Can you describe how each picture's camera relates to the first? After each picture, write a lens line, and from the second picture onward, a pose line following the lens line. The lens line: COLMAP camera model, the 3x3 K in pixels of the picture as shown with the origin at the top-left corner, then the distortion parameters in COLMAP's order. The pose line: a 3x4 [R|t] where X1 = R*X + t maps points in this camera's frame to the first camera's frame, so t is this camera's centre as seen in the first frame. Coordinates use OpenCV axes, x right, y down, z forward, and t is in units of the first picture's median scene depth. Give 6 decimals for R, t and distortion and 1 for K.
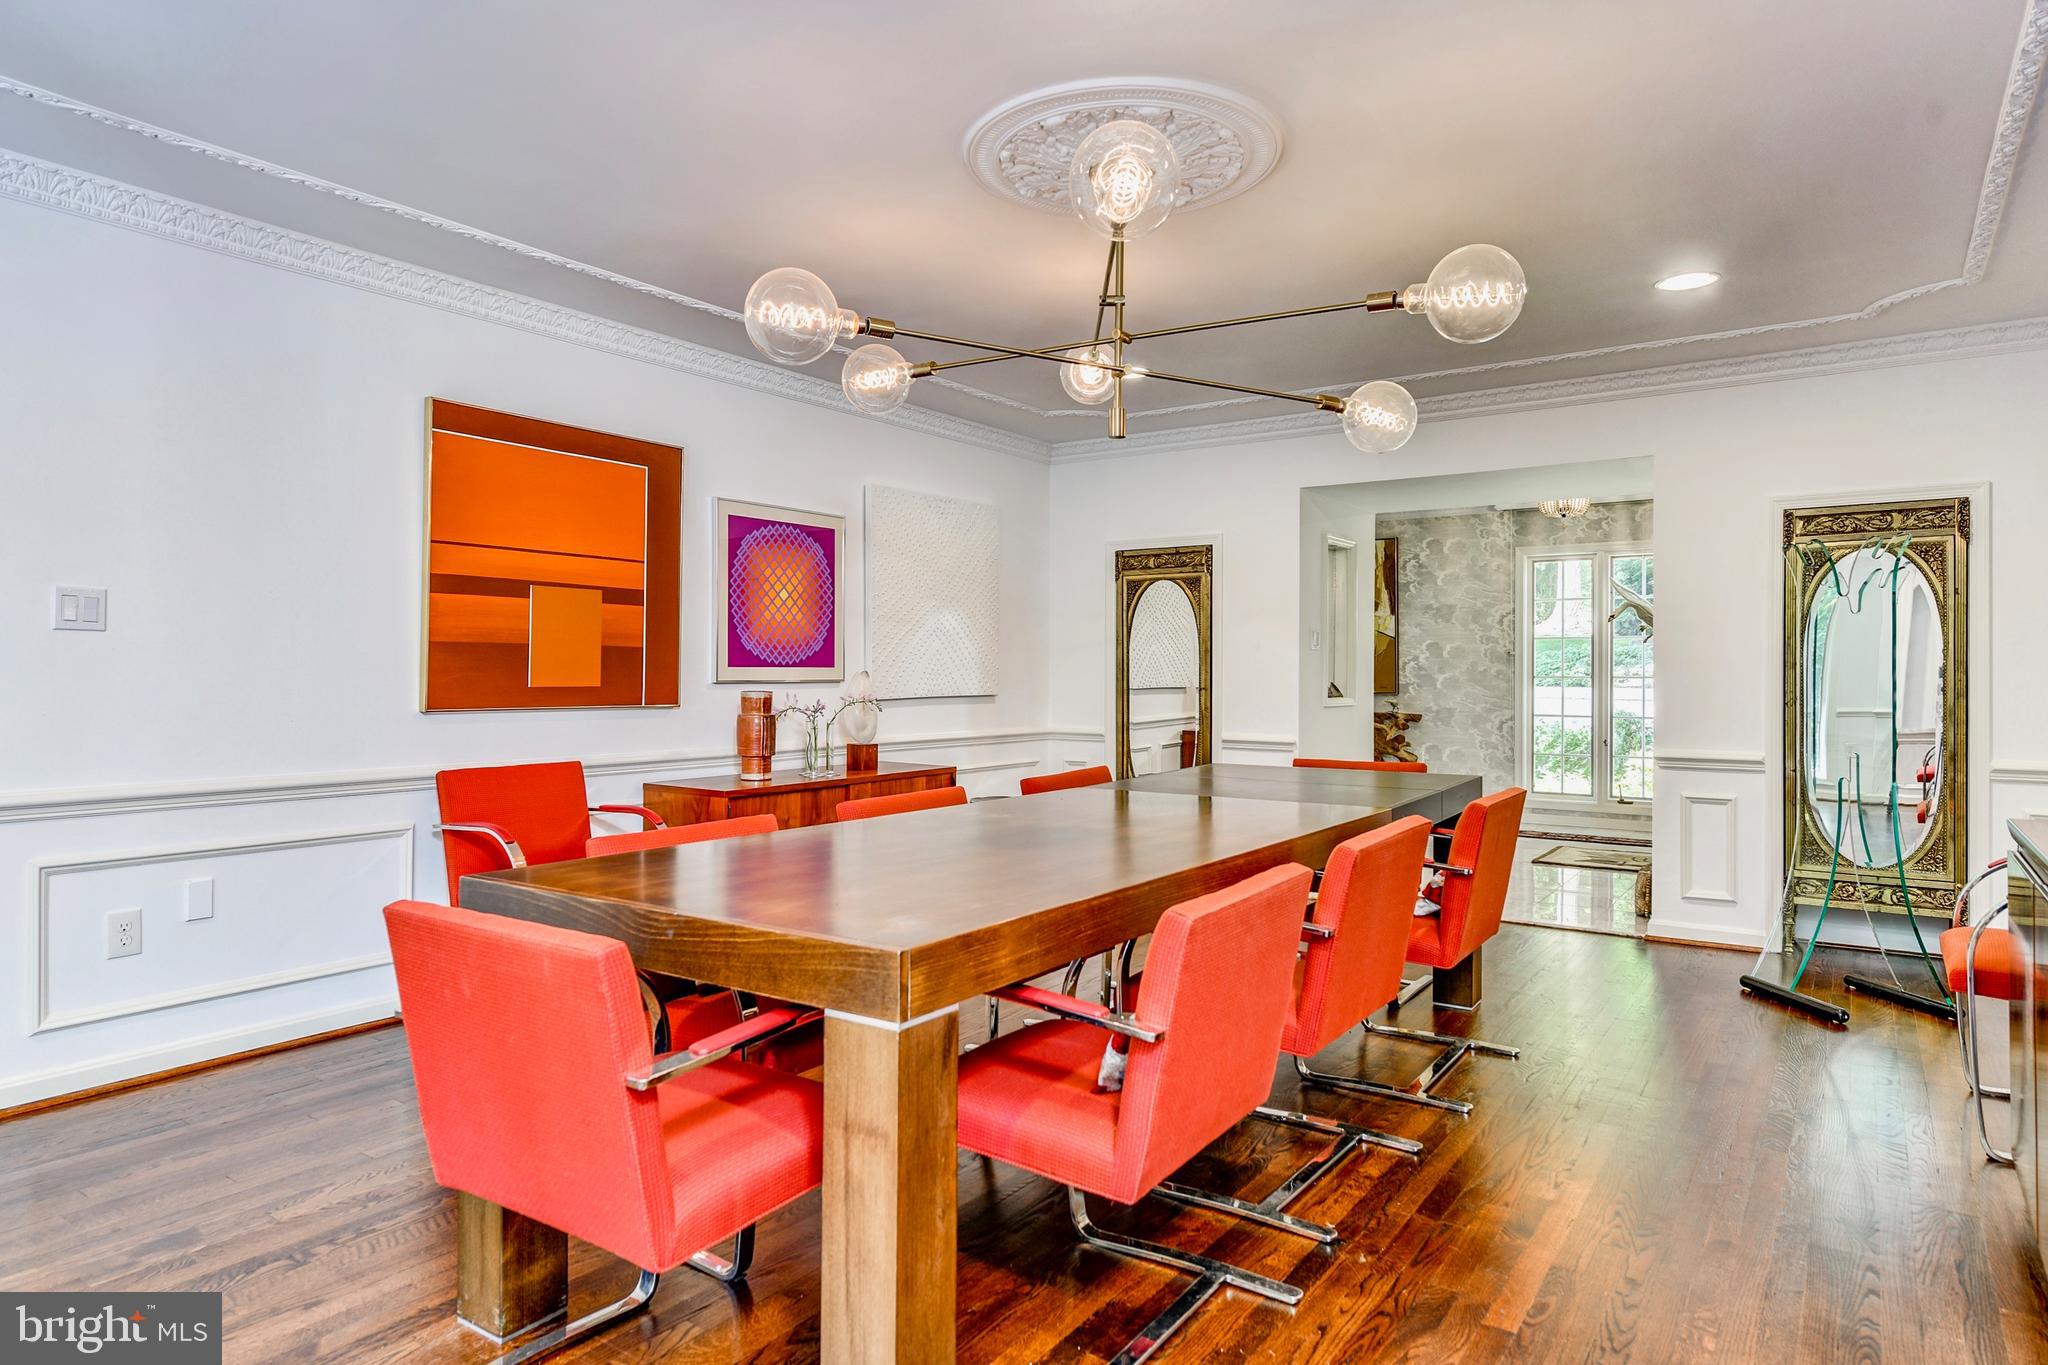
lens RADIAL K [[1219.8, 0, 1024.2], [0, 1219.8, 667.7], [0, 0, 1]] dist [-0.001110, 0.000038]
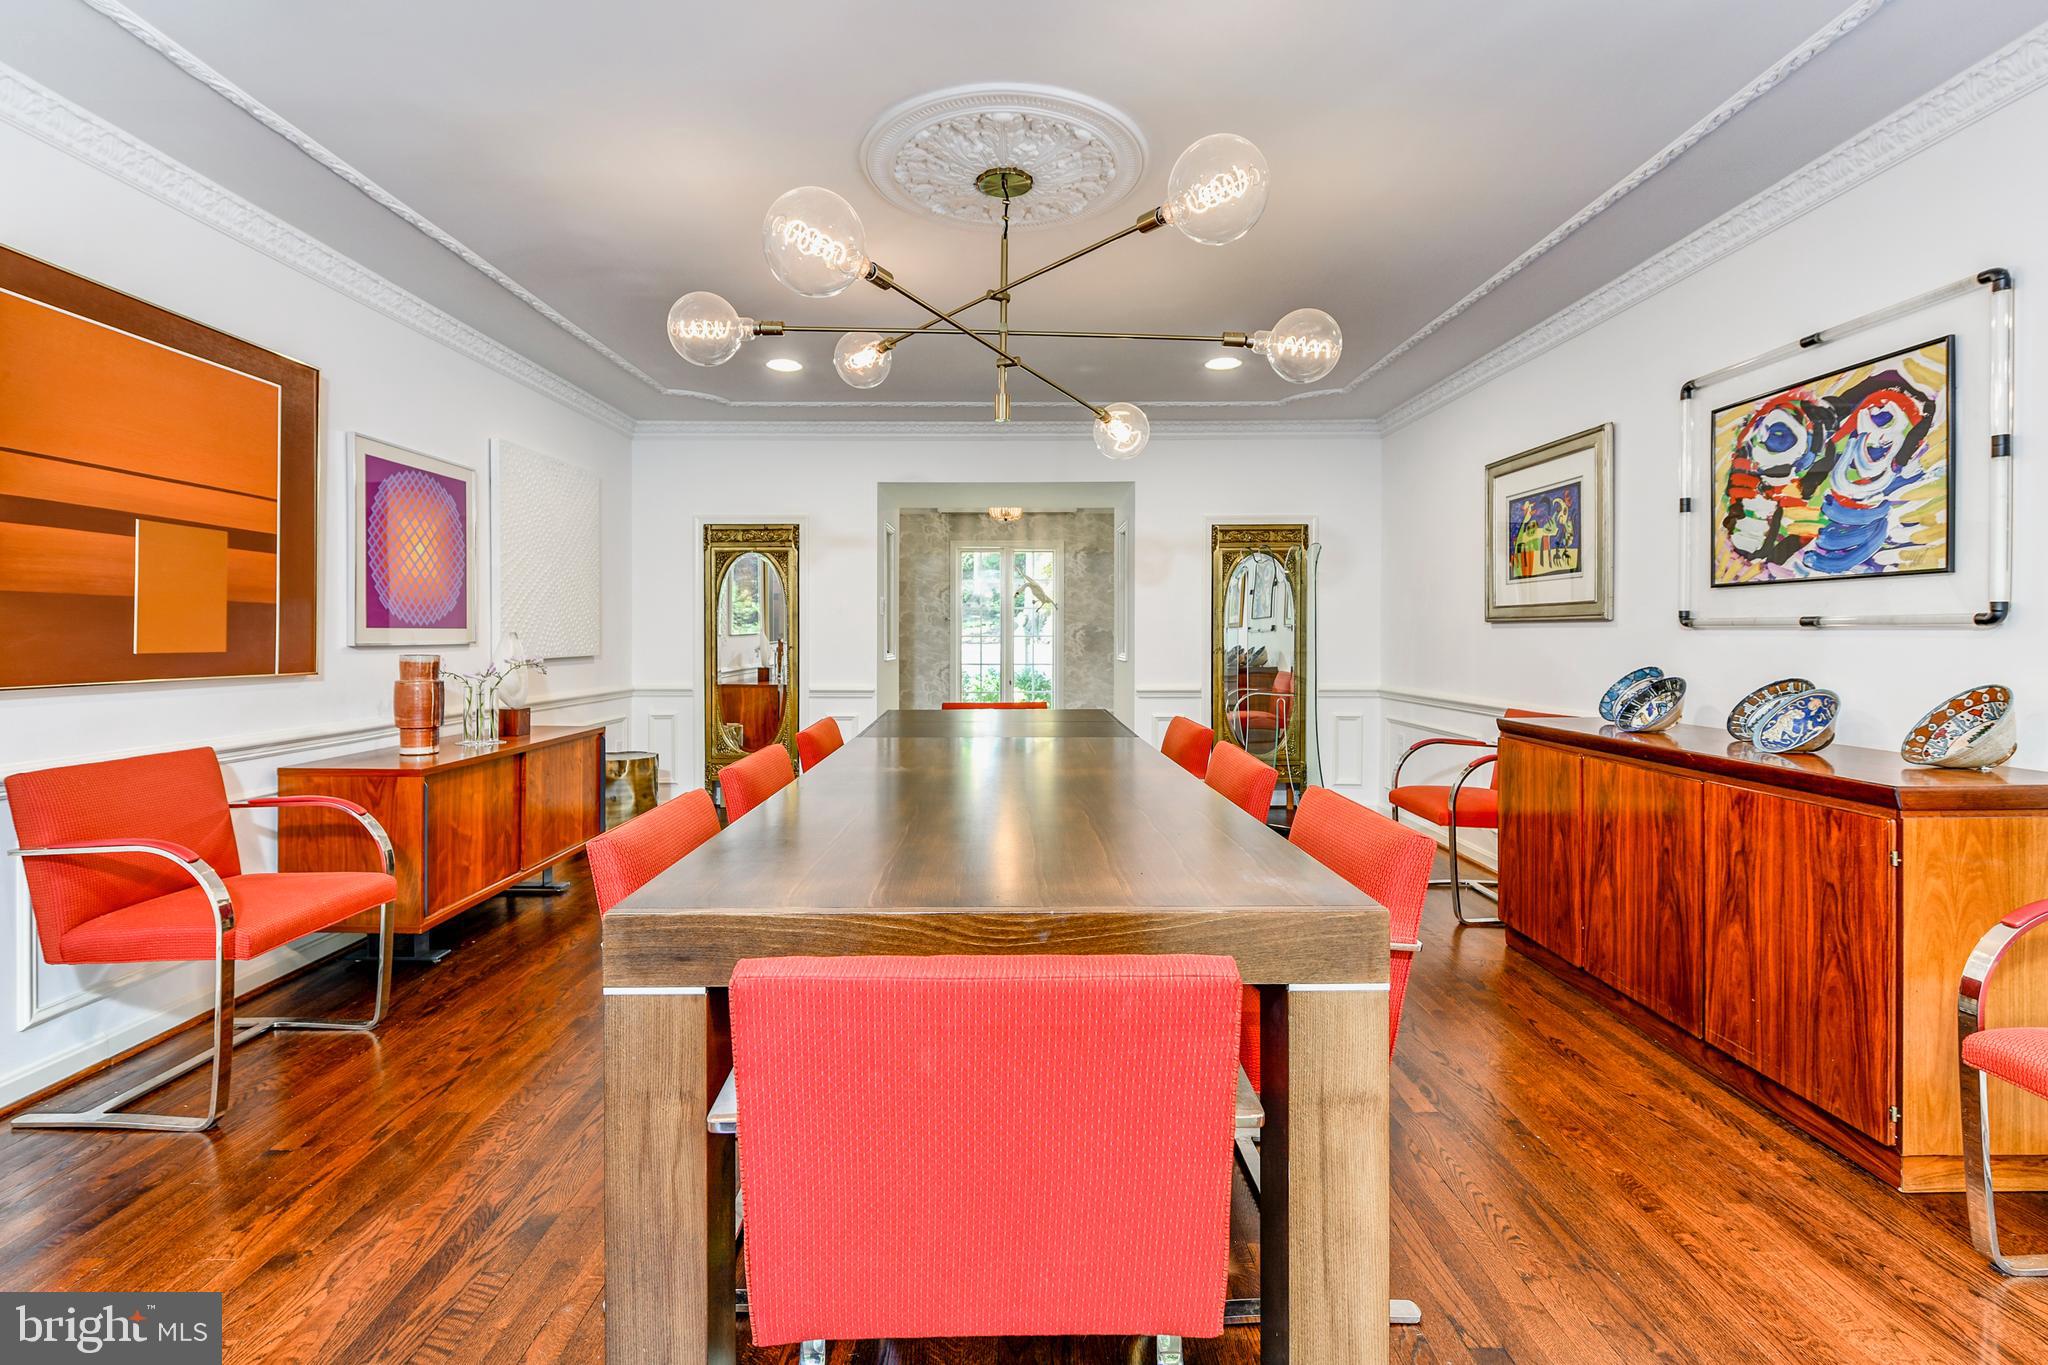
lens RADIAL K [[943.1, 0, 1020.5], [0, 943.1, 642.6], [0, 0, 1]] dist [0.001052, -0.000244]
pose [[0.817675, -0.008501, 0.575617, -0.256925], [0.000919, 0.999909, 0.013461, 0.001362], [-0.575679, -0.010478, 0.817609, 0.178358]]
